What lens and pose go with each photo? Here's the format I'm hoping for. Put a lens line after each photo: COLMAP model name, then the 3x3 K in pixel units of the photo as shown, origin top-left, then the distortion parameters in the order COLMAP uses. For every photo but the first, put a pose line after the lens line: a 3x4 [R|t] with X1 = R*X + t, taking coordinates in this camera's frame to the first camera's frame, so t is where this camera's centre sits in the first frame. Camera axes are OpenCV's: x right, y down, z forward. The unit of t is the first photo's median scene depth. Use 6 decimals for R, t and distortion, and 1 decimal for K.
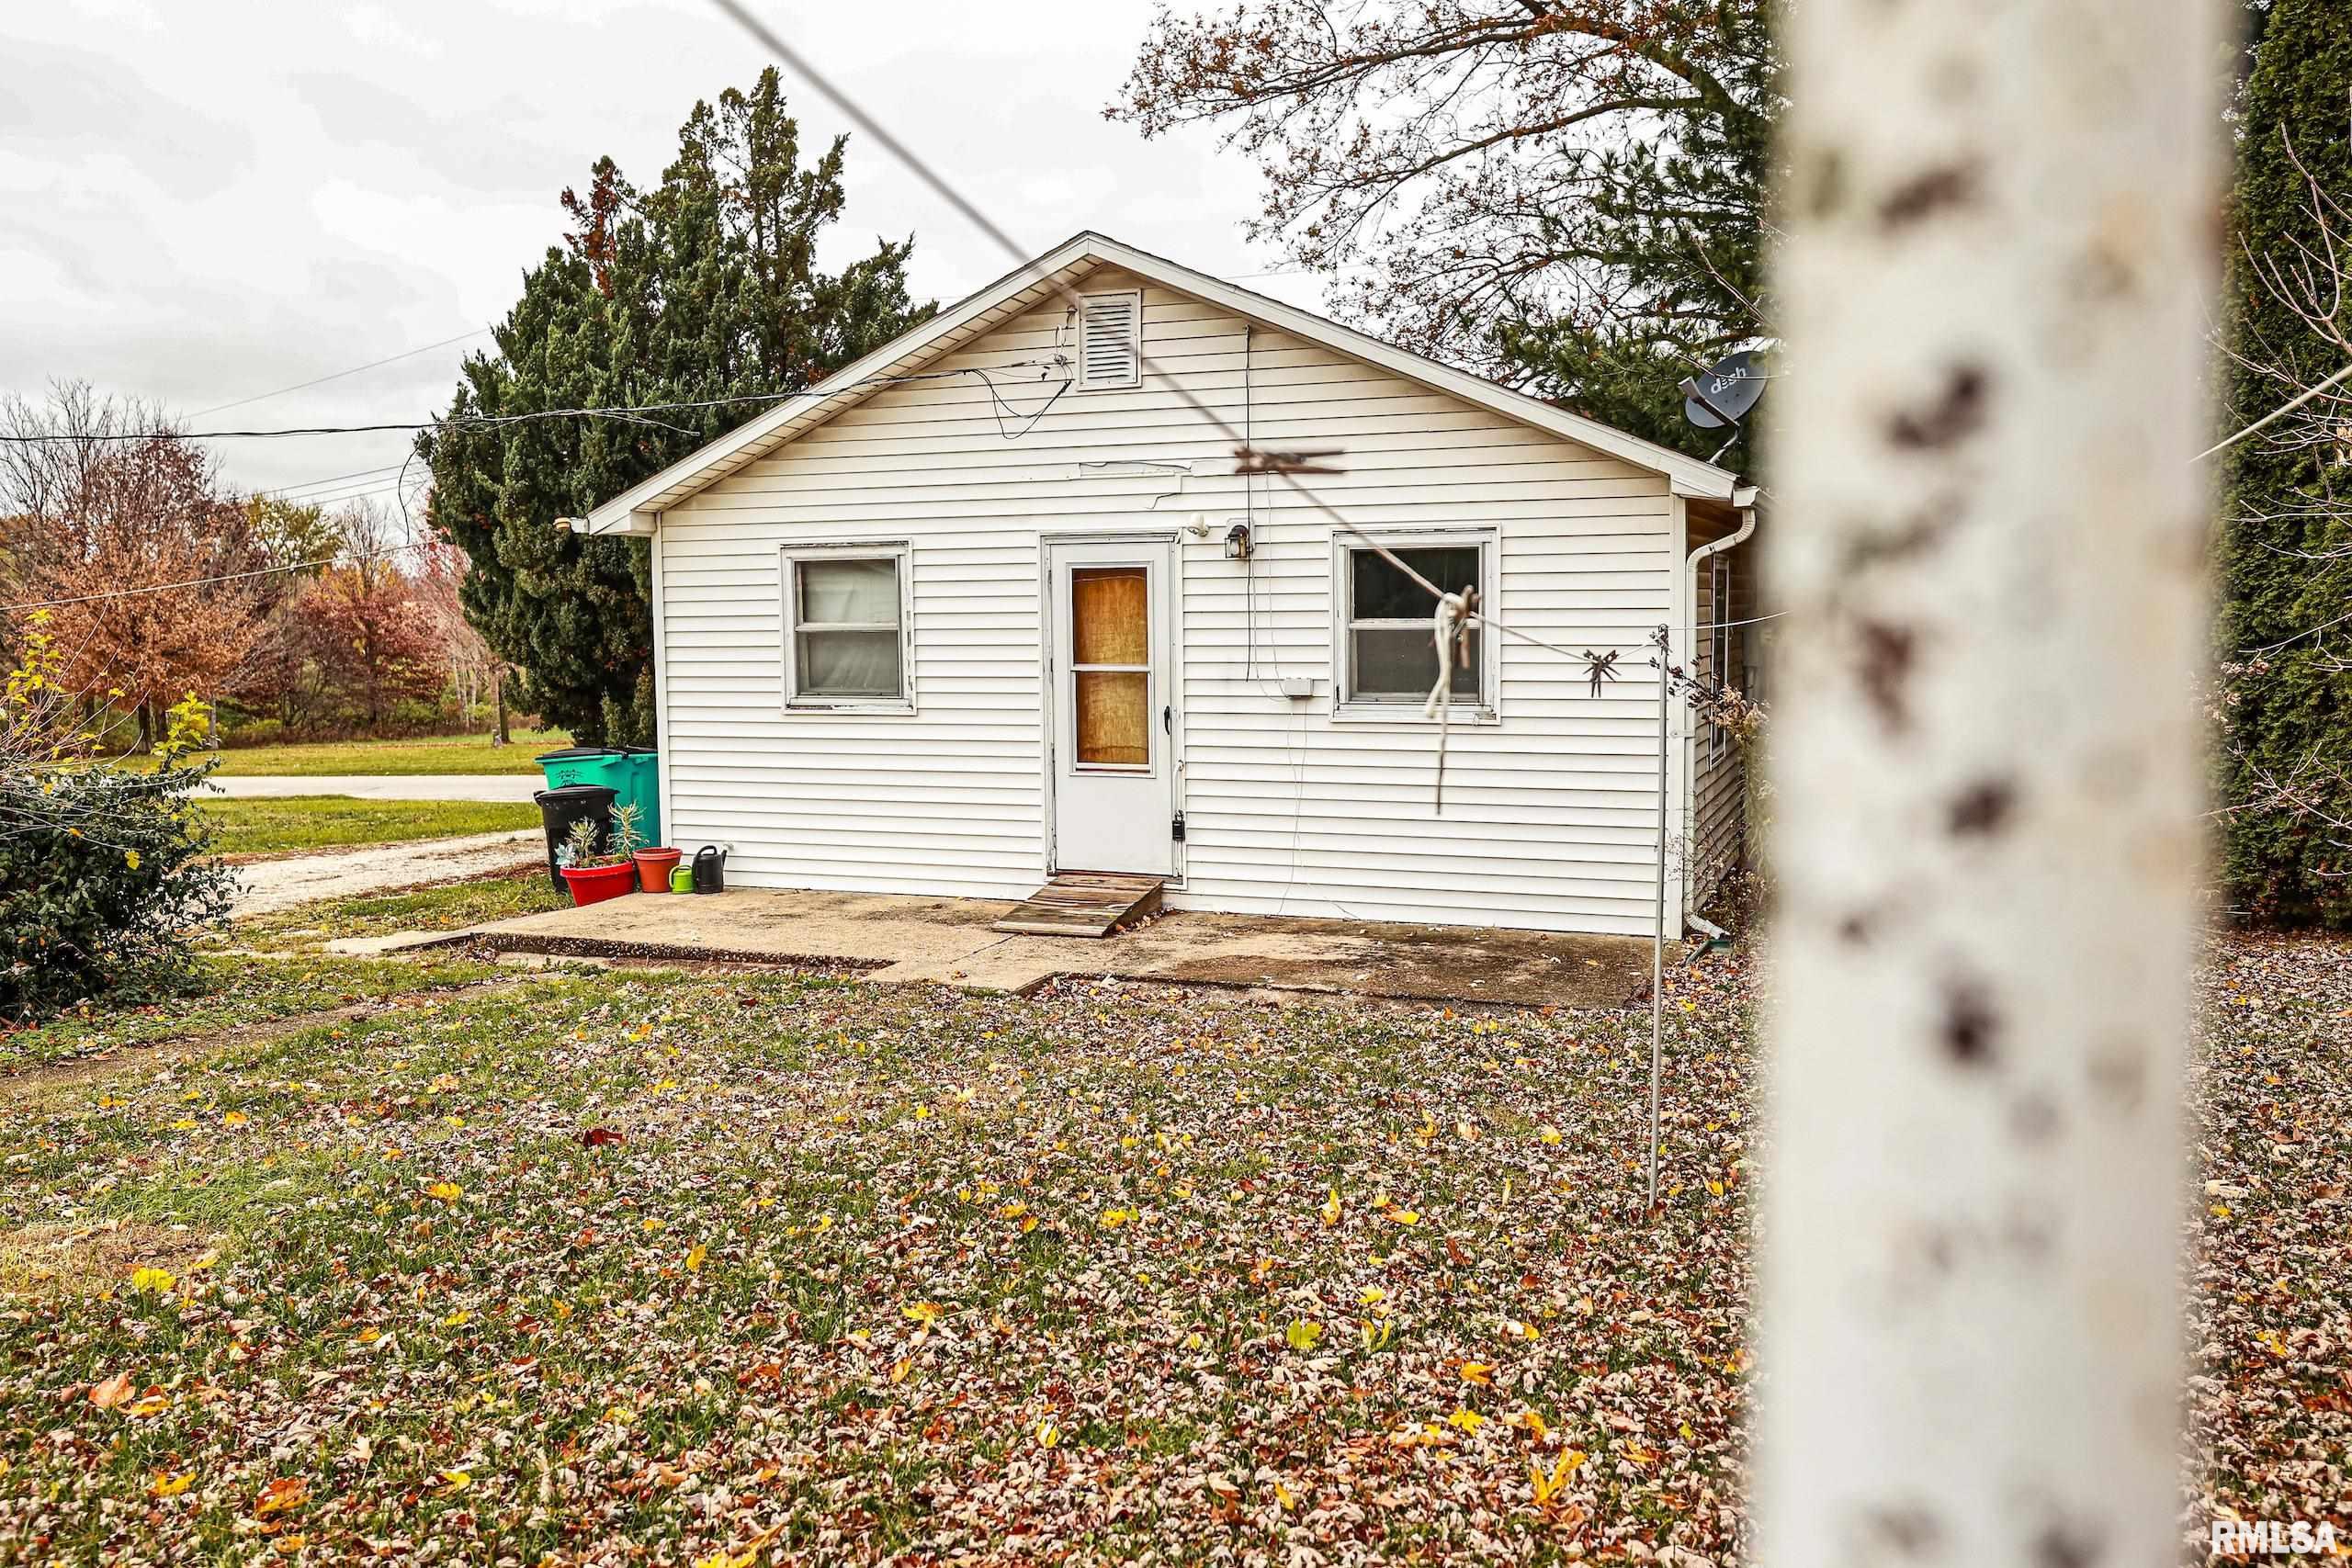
lens RADIAL K [[1882.0, 0, 1172.8], [0, 1882.0, 802.7], [0, 0, 1]] dist [0.009084, 0.108081]
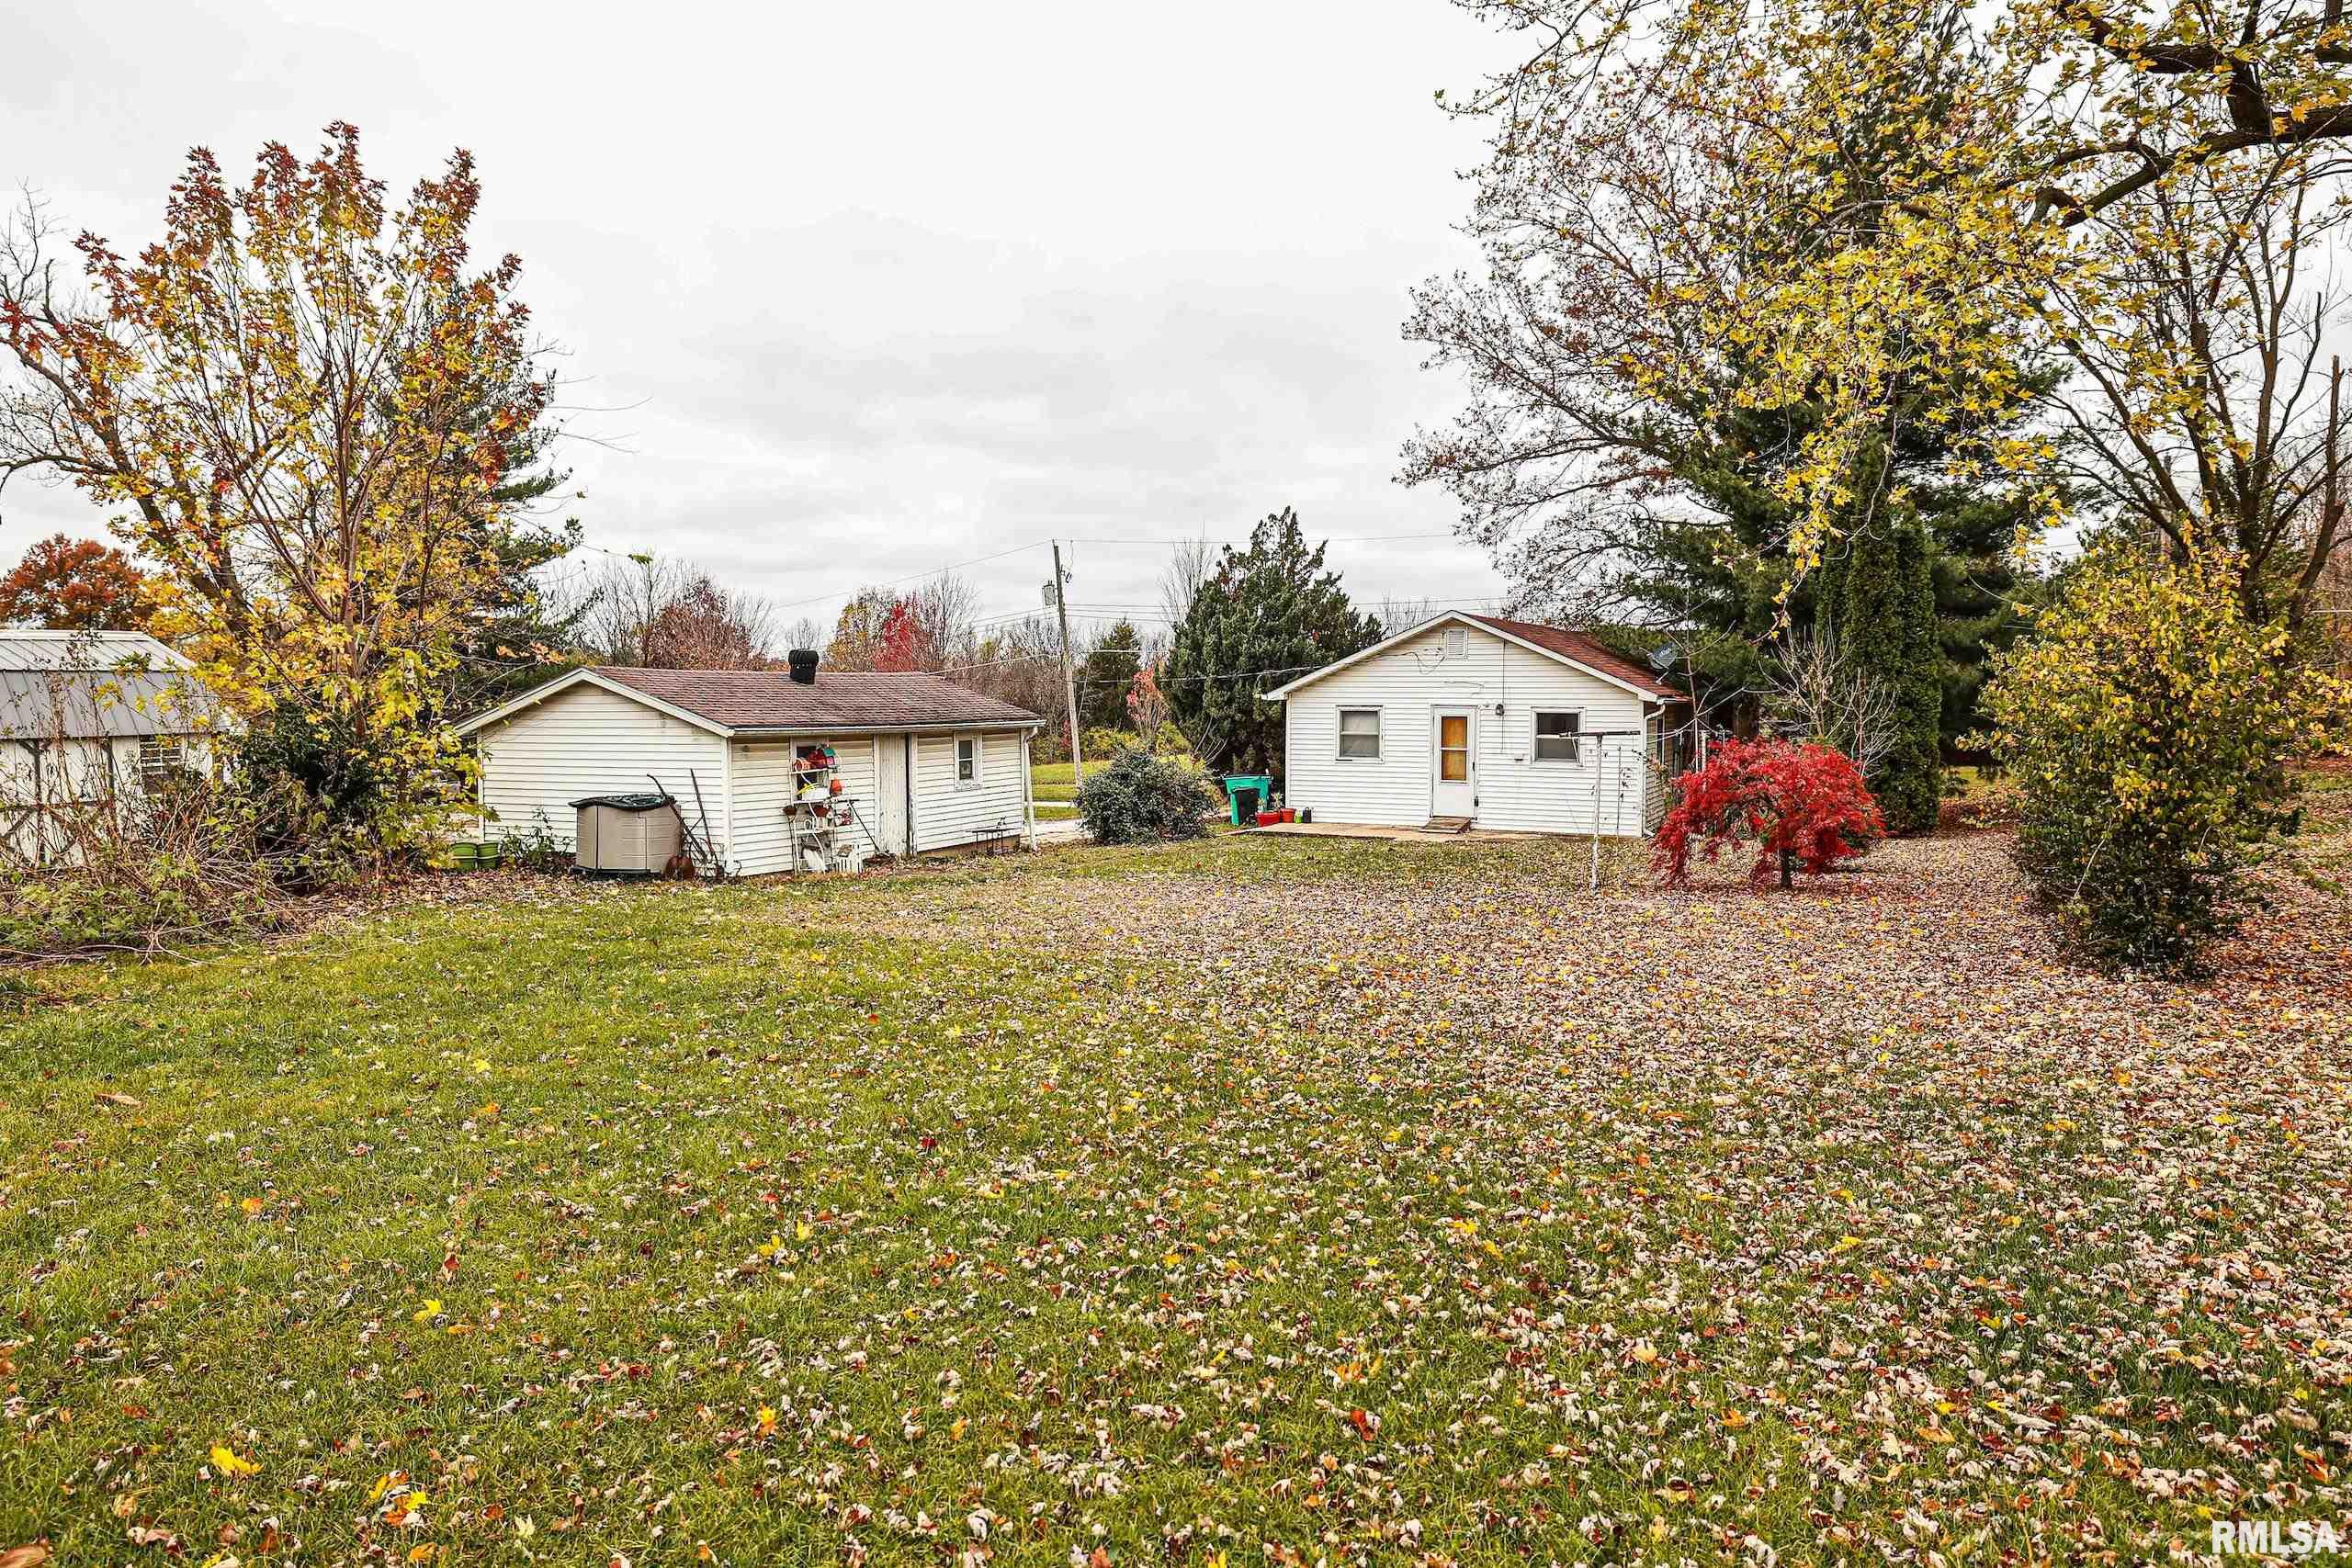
lens RADIAL K [[1589.4, 0, 1181.2], [0, 1589.4, 731.3], [0, 0, 1]] dist [0.041219, 0.022621]
pose [[0.997929, 0.009771, -0.063574, -0.294910], [-0.013532, 0.998167, -0.058994, 0.054886], [0.062881, 0.059732, 0.996232, -1.515898]]
